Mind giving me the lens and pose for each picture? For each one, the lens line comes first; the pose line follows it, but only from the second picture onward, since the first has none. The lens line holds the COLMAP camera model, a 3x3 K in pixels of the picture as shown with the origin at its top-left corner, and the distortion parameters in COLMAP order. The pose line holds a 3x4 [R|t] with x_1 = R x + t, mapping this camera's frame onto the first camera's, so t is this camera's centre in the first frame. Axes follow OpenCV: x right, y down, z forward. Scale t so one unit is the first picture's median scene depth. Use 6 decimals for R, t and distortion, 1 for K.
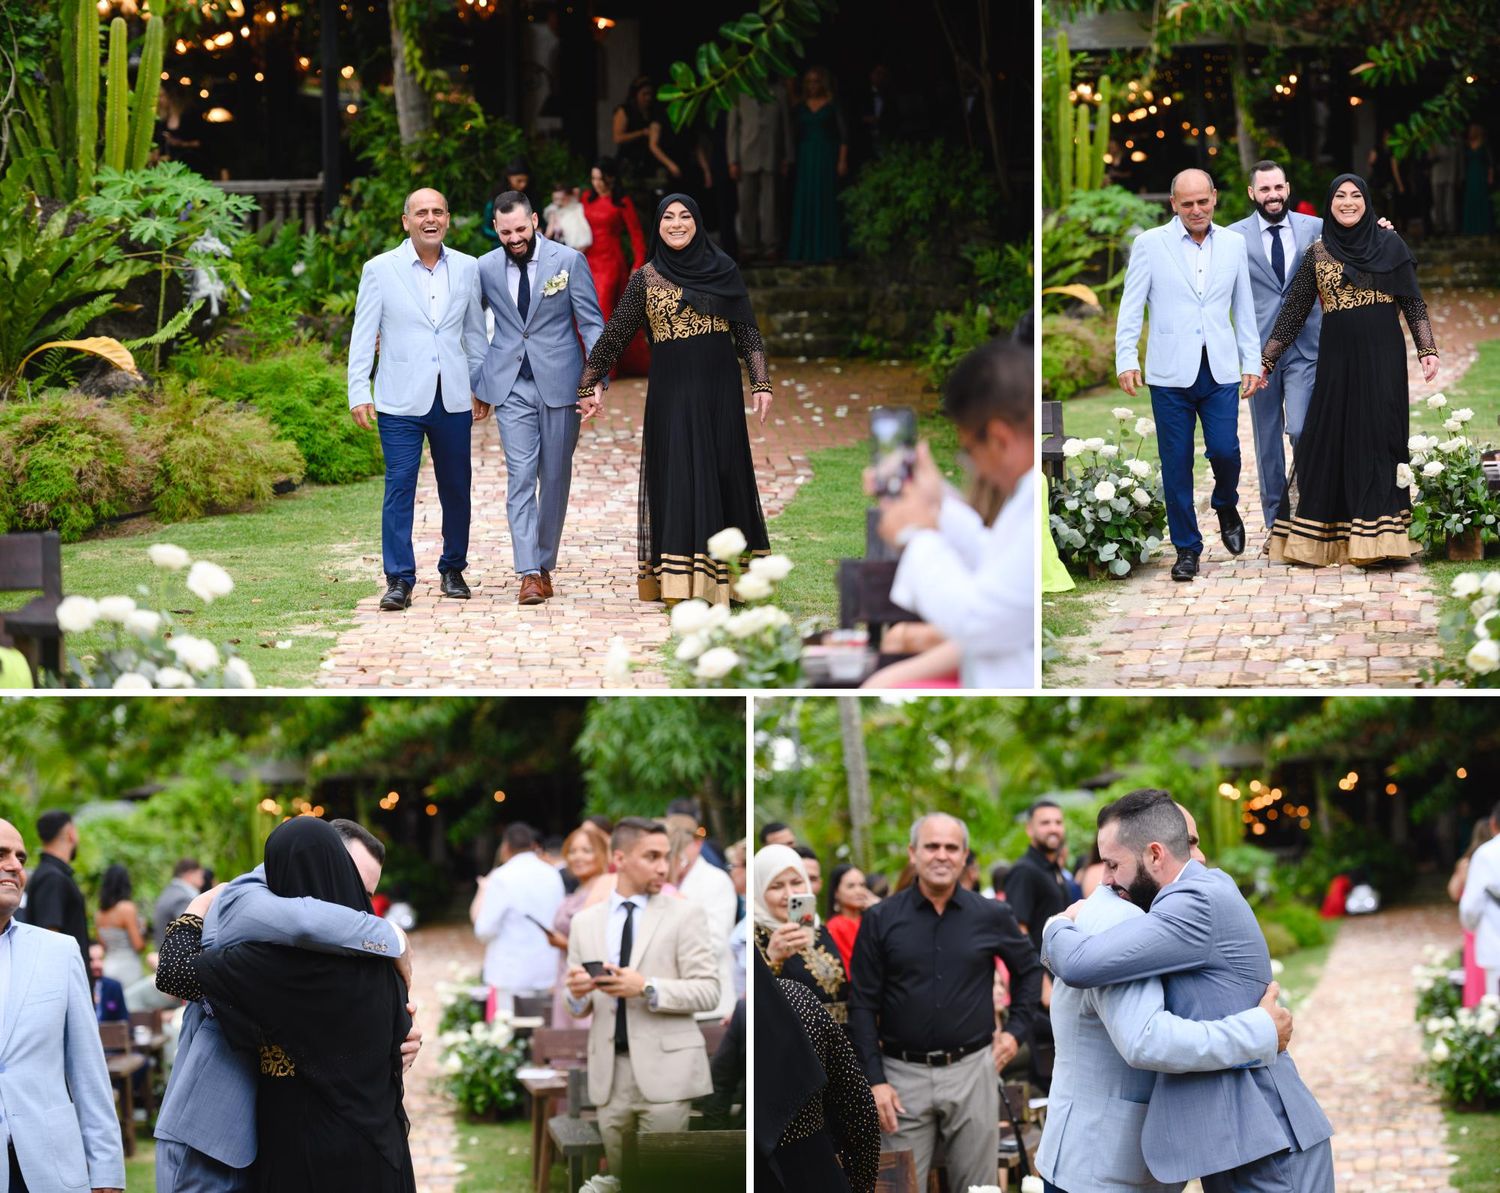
lens RADIAL K [[7445.1, 0, 748.0], [0, 7445.1, 592.7], [0, 0, 1]] dist [-0.549365, 0.000000]
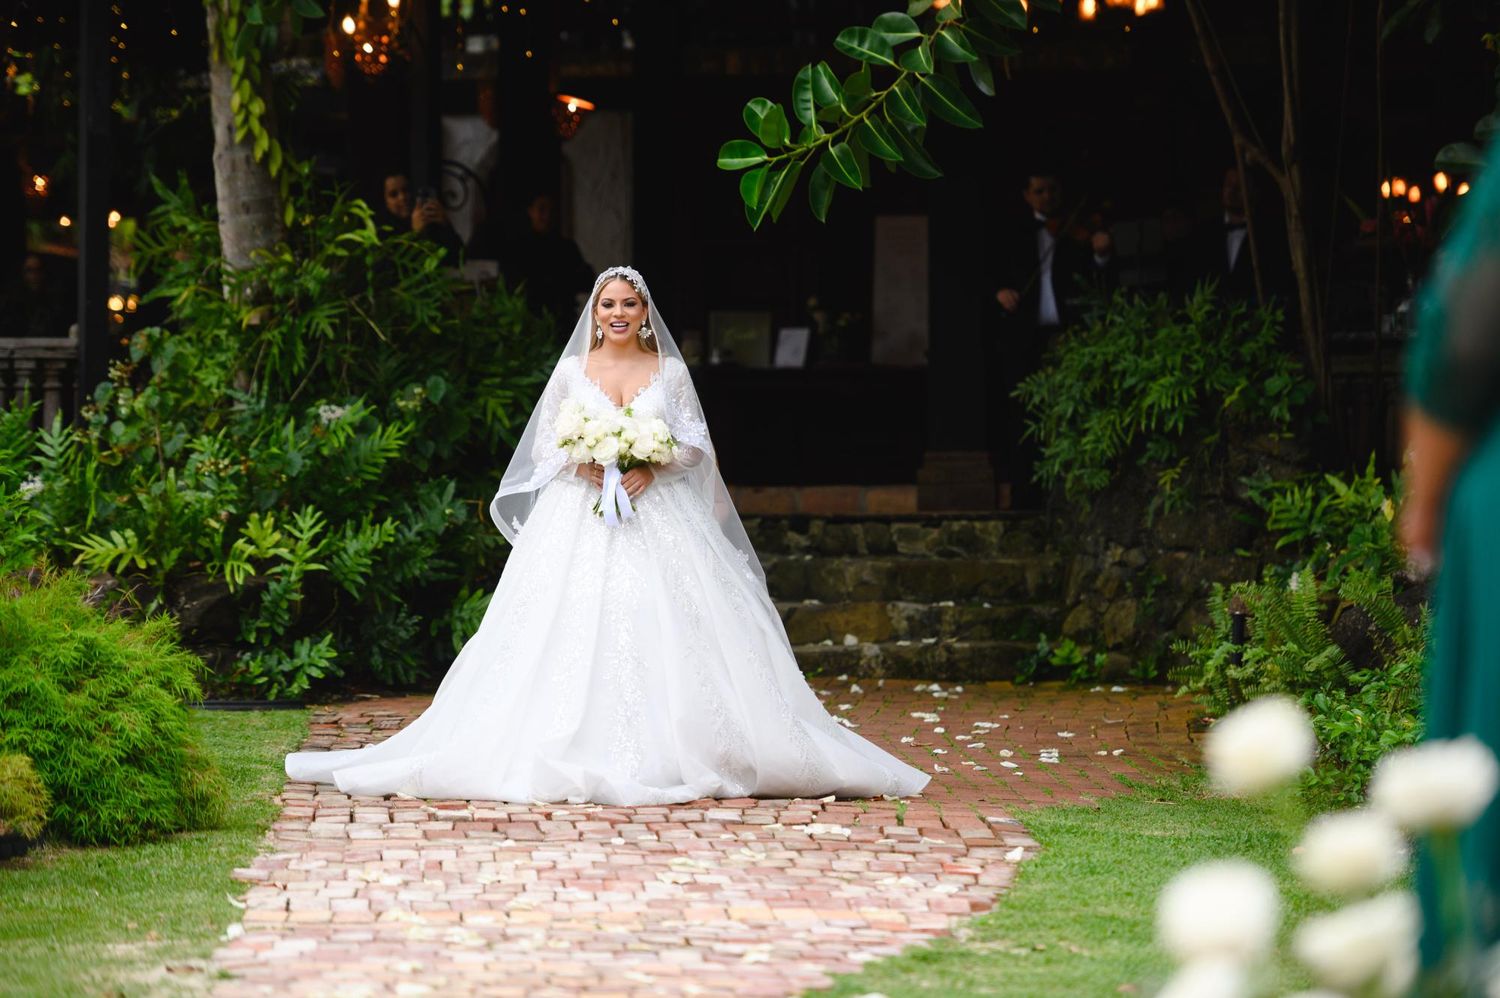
lens RADIAL K [[7517.5, 0, 743.9], [0, 7517.5, 508.8], [0, 0, 1]] dist [0.074766, 0.000000]
pose [[0.998742, 0.021814, 0.045160, -0.033279], [-0.016822, 0.993998, -0.108102, 0.016330], [-0.047247, 0.107206, 0.993114, 0.451641]]
